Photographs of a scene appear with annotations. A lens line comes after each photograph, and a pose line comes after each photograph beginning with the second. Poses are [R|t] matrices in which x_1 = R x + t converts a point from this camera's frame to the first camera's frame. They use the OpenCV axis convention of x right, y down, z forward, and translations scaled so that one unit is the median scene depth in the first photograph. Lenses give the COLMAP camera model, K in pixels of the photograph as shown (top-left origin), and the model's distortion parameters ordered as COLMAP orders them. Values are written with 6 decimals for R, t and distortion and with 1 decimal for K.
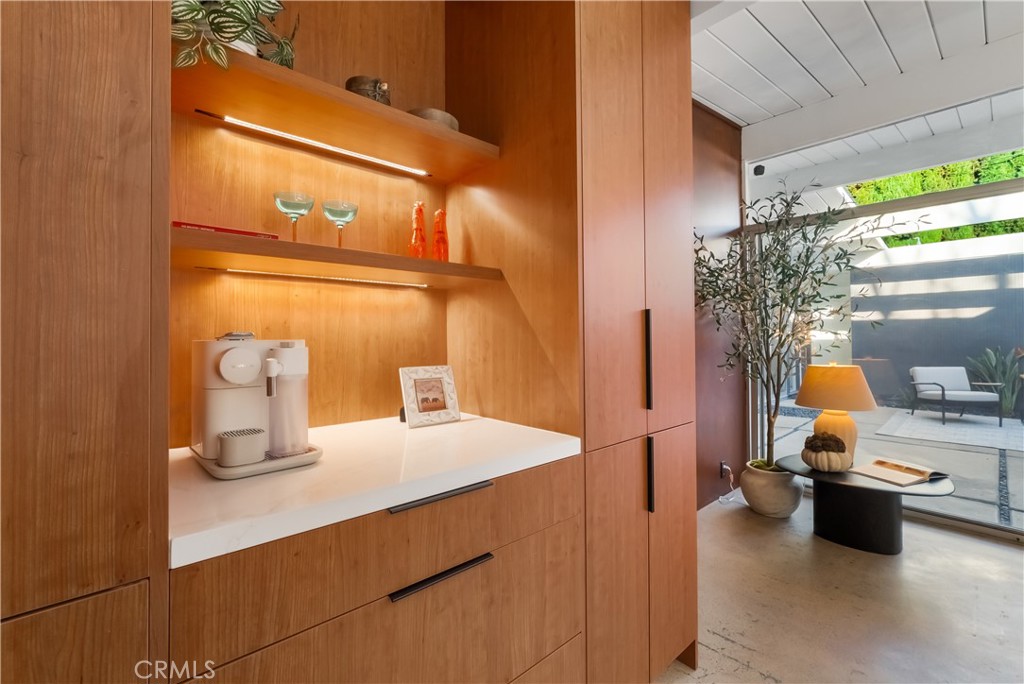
lens RADIAL K [[437.0, 0, 512.3], [0, 437.0, 330.2], [0, 0, 1]] dist [0.000080, 0.000075]
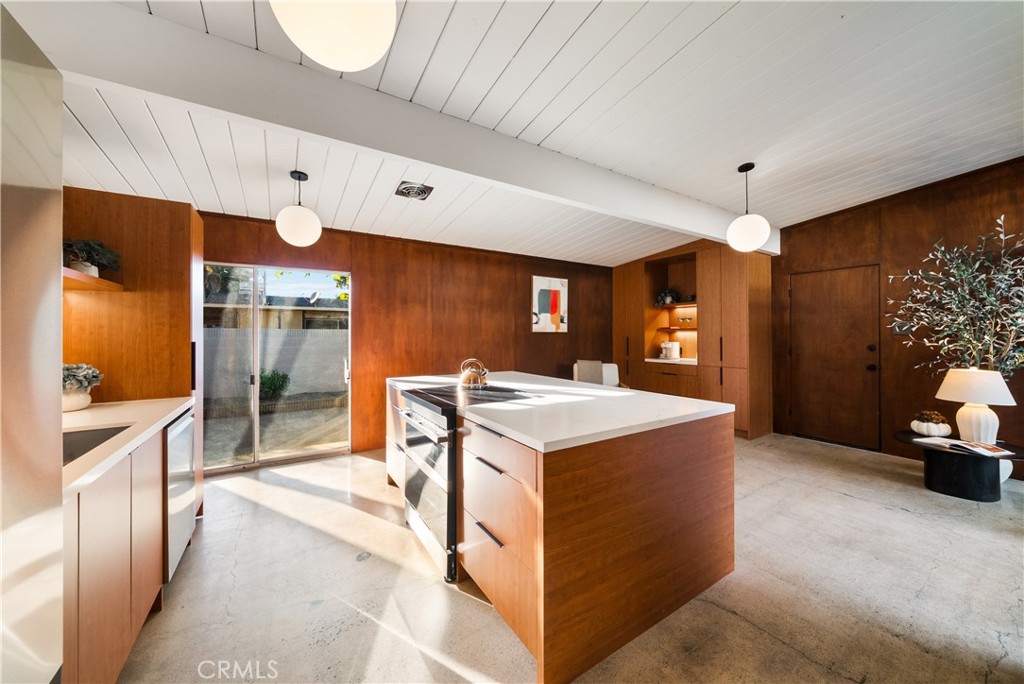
lens RADIAL K [[358.5, 0, 513.5], [0, 358.5, 334.1], [0, 0, 1]] dist [-0.000987, -0.000096]
pose [[-0.168514, -0.004620, -0.985688, 1.582081], [0.014644, 0.999867, -0.007190, -0.031475], [0.985590, -0.015646, -0.168424, -0.151034]]
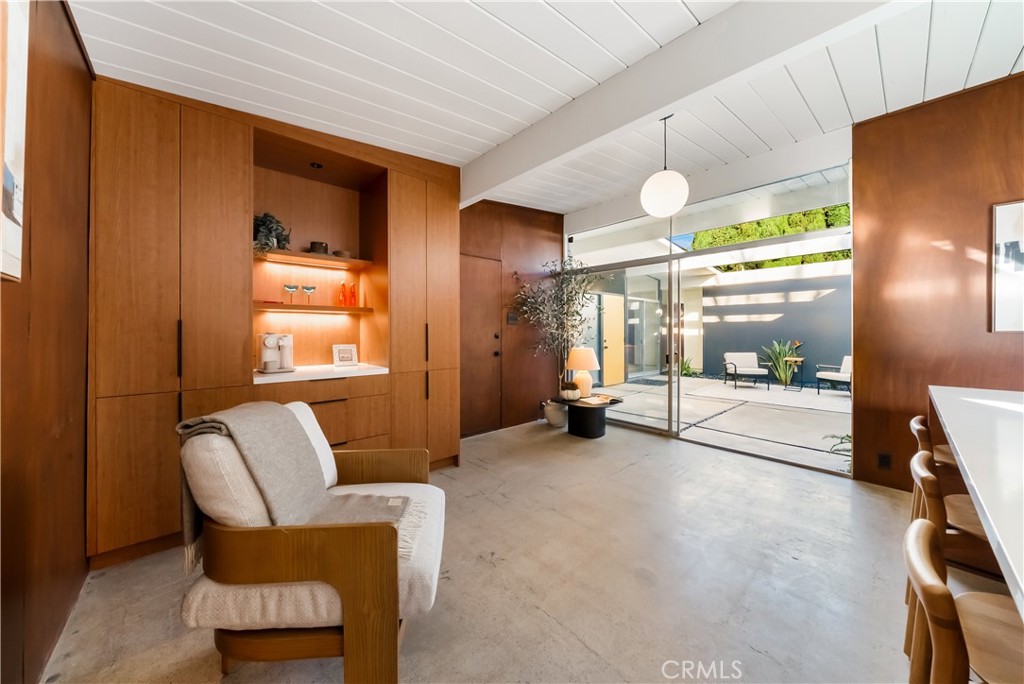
lens RADIAL K [[358.5, 0, 513.5], [0, 358.5, 334.1], [0, 0, 1]] dist [-0.000987, -0.000096]
pose [[0.999989, 0.003767, -0.002896, 0.330379], [-0.003702, 0.999747, 0.022170, -0.013316], [0.002979, -0.022159, 0.999750, -0.462551]]
